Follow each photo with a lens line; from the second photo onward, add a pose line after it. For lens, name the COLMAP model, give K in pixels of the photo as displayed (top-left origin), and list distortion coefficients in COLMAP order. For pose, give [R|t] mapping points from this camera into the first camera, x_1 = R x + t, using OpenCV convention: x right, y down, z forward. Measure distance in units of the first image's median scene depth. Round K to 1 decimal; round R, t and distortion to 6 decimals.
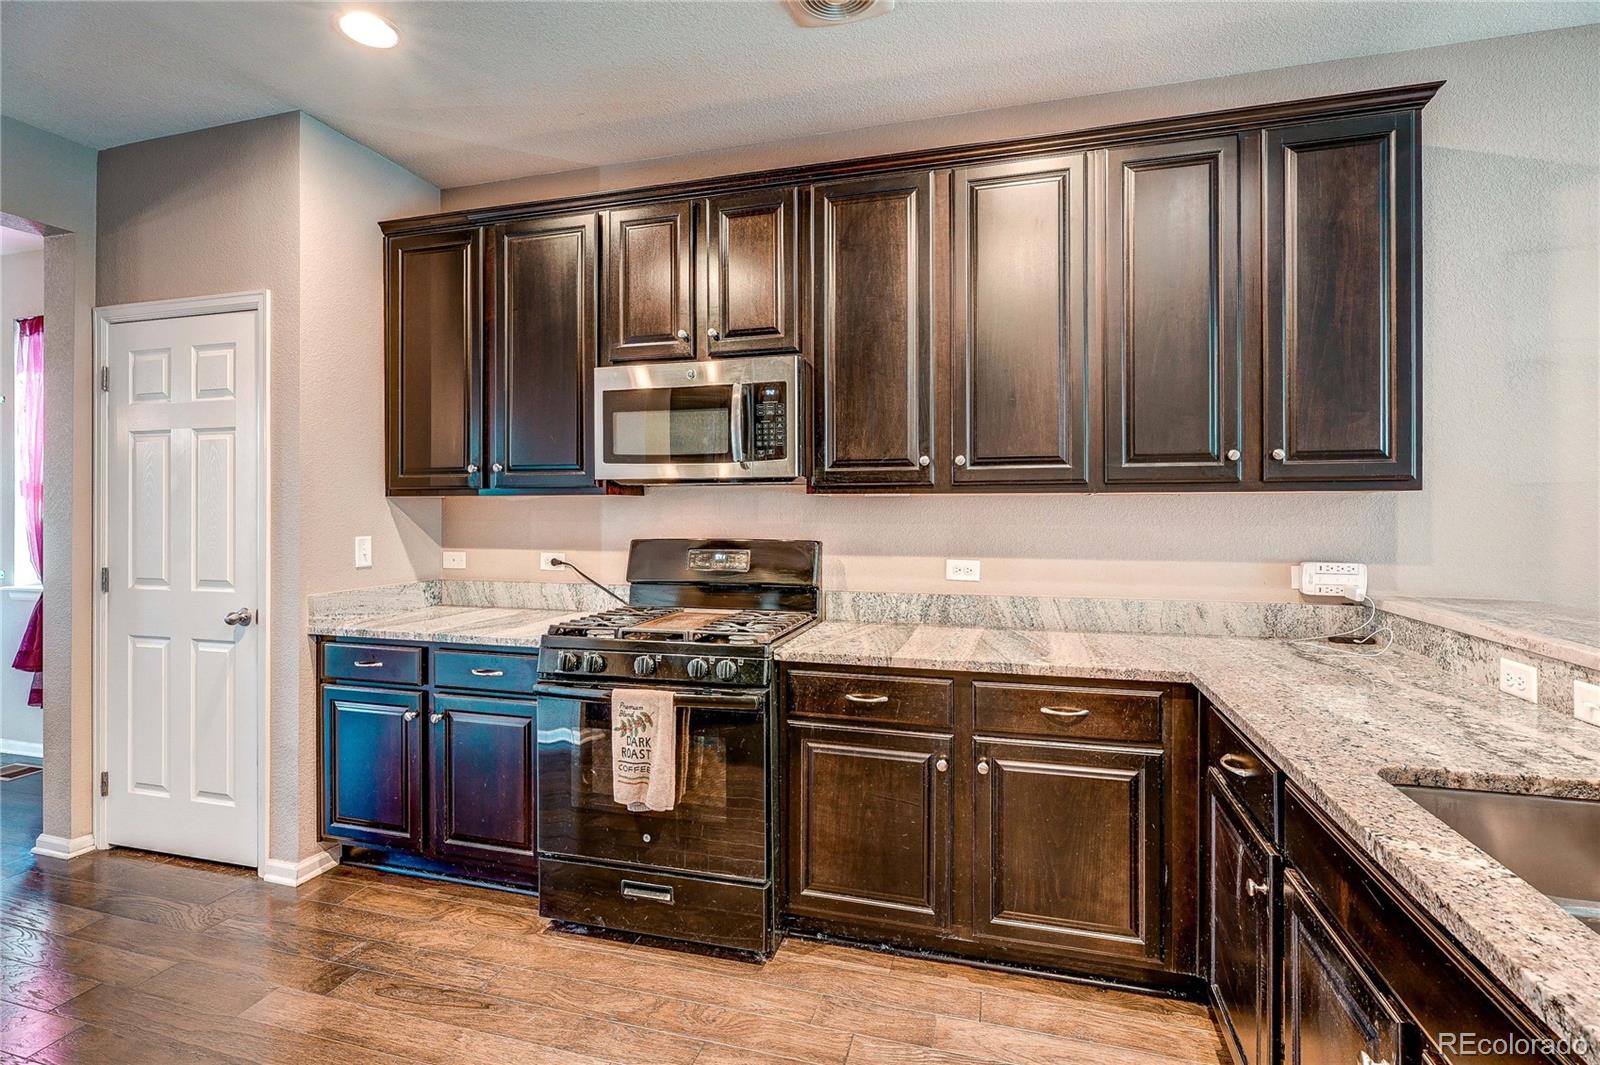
lens RADIAL K [[756.3, 0, 799.8], [0, 756.3, 509.0], [0, 0, 1]] dist [-0.002498, 0.000217]
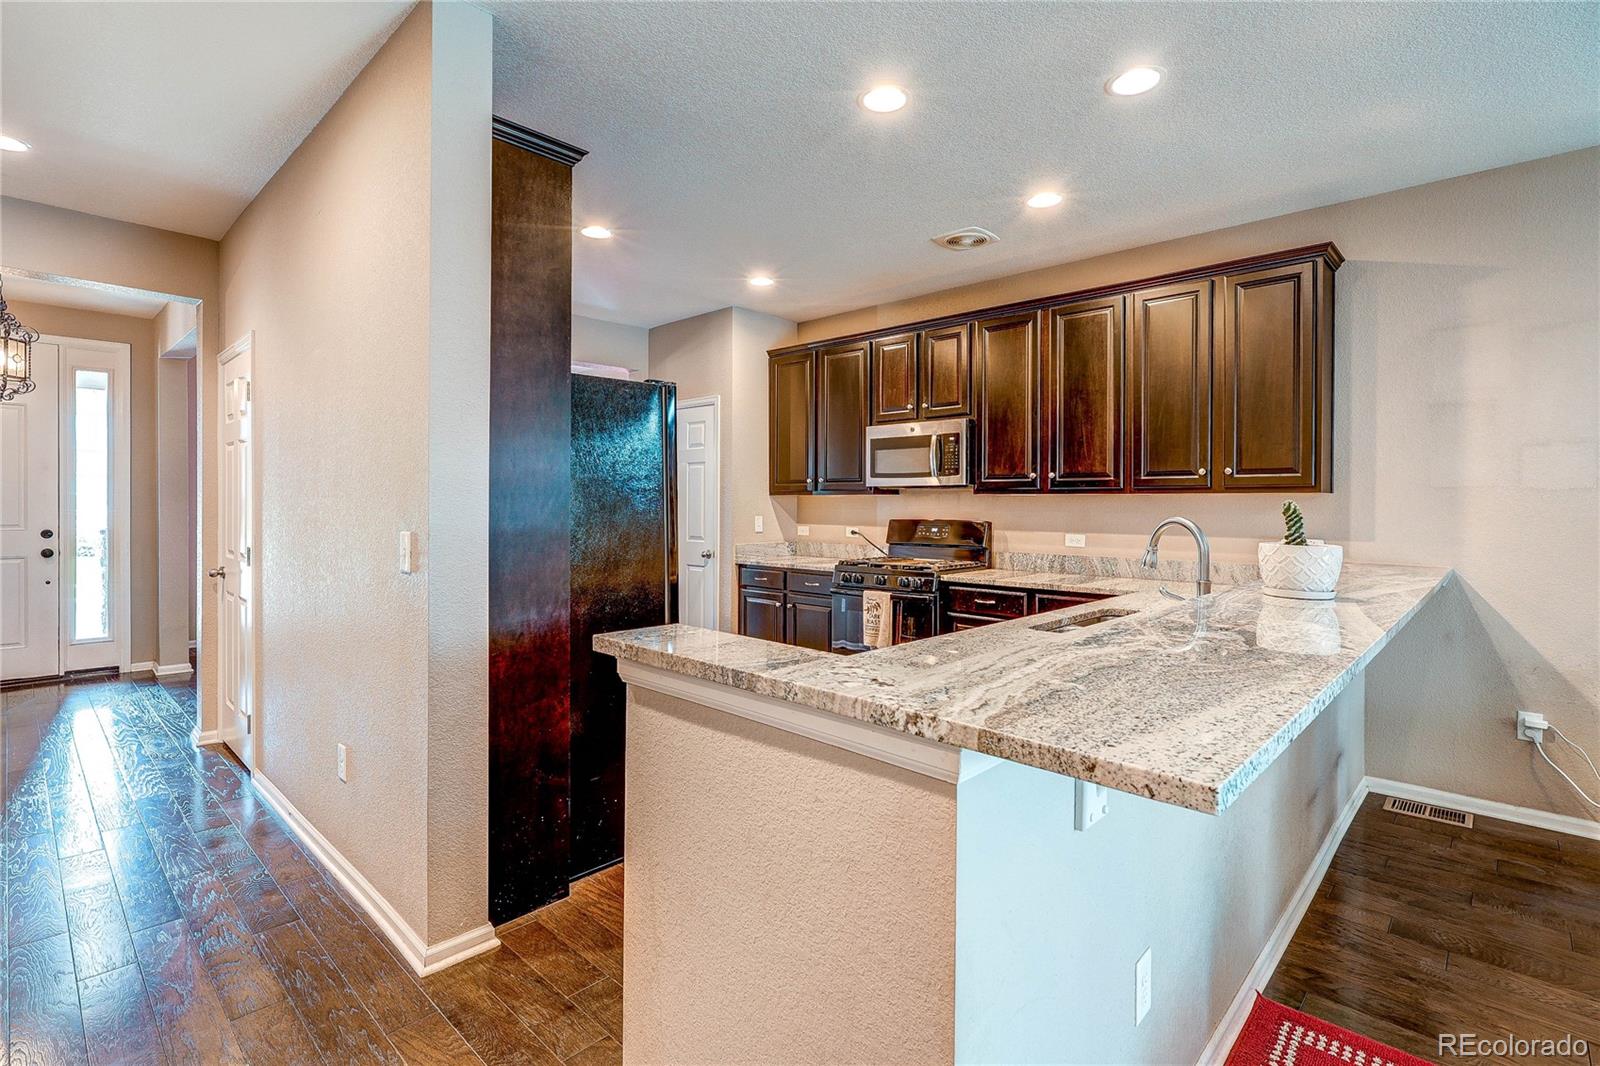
lens RADIAL K [[756.3, 0, 799.8], [0, 756.3, 509.5], [0, 0, 1]] dist [-0.002498, 0.000217]
pose [[0.888424, 0.007912, -0.458956, 0.442141], [-0.004680, 0.999956, 0.008180, 0.003057], [0.459000, -0.005119, 0.888422, -0.736476]]
